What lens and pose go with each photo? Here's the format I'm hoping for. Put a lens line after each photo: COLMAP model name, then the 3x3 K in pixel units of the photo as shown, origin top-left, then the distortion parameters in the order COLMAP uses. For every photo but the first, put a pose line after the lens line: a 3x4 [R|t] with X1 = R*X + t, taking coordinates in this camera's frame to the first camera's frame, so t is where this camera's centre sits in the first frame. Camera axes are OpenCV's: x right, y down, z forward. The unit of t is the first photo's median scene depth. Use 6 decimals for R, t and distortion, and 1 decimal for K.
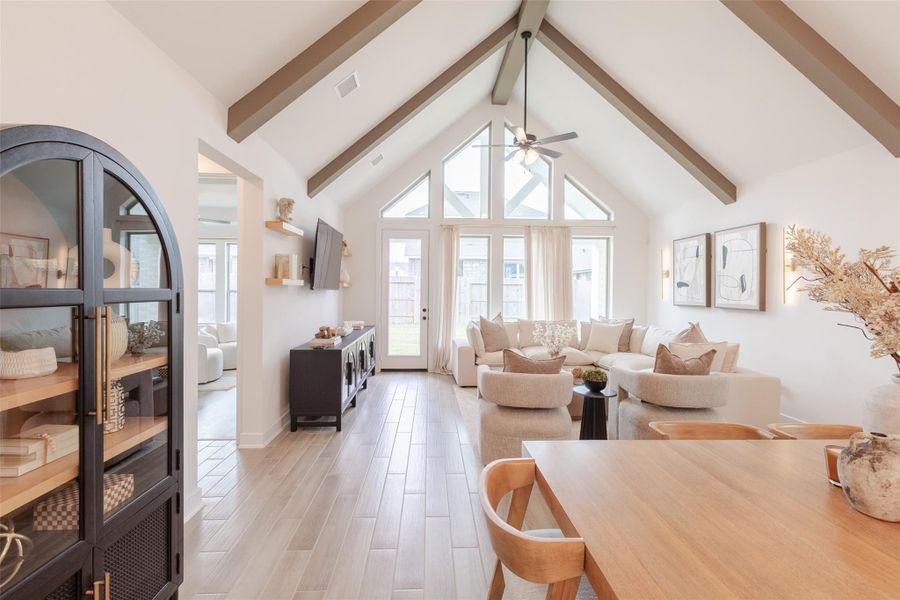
lens RADIAL K [[423.9, 0, 437.8], [0, 423.9, 292.7], [0, 0, 1]] dist [0.010418, -0.000343]
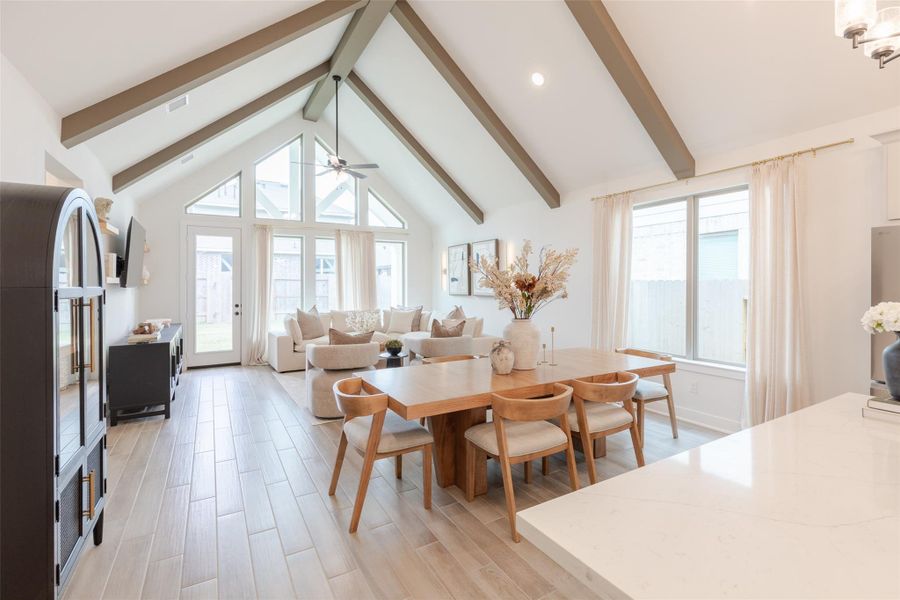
lens RADIAL K [[418.8, 0, 468.1], [0, 418.8, 284.4], [0, 0, 1]] dist [0.003063, -0.000079]
pose [[0.863801, -0.011659, 0.503699, -0.072561], [0.015469, 0.999875, -0.003386, 0.001739], [-0.503596, 0.010716, 0.863873, -0.206042]]
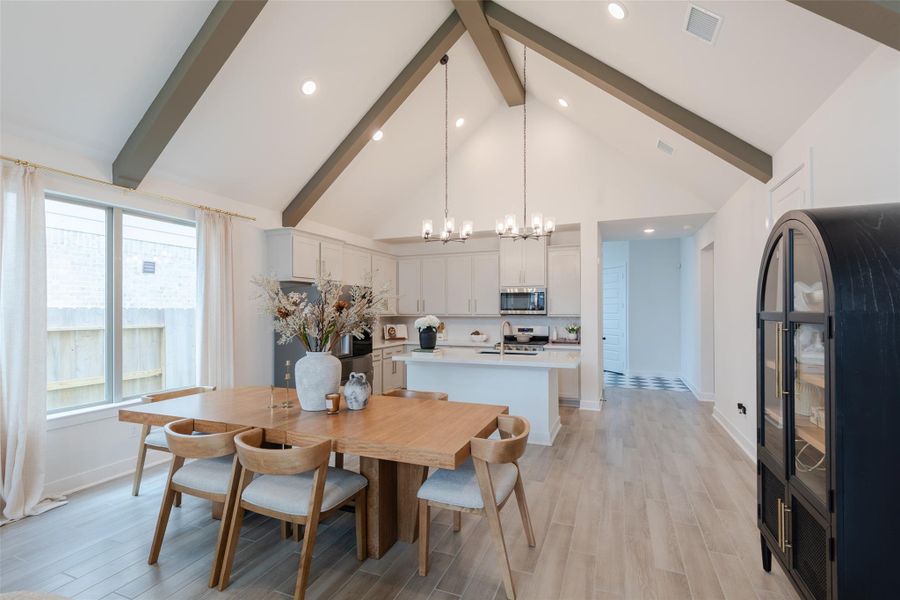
lens RADIAL K [[445.4, 0, 450.0], [0, 445.4, 300.0], [0, 0, 1]] dist [-0.000581, -0.000535]
pose [[-0.918559, 0.000920, 0.395283, -0.075438], [-0.003485, 0.999940, -0.010424, -0.008288], [-0.395269, -0.010952, -0.918500, 0.650545]]
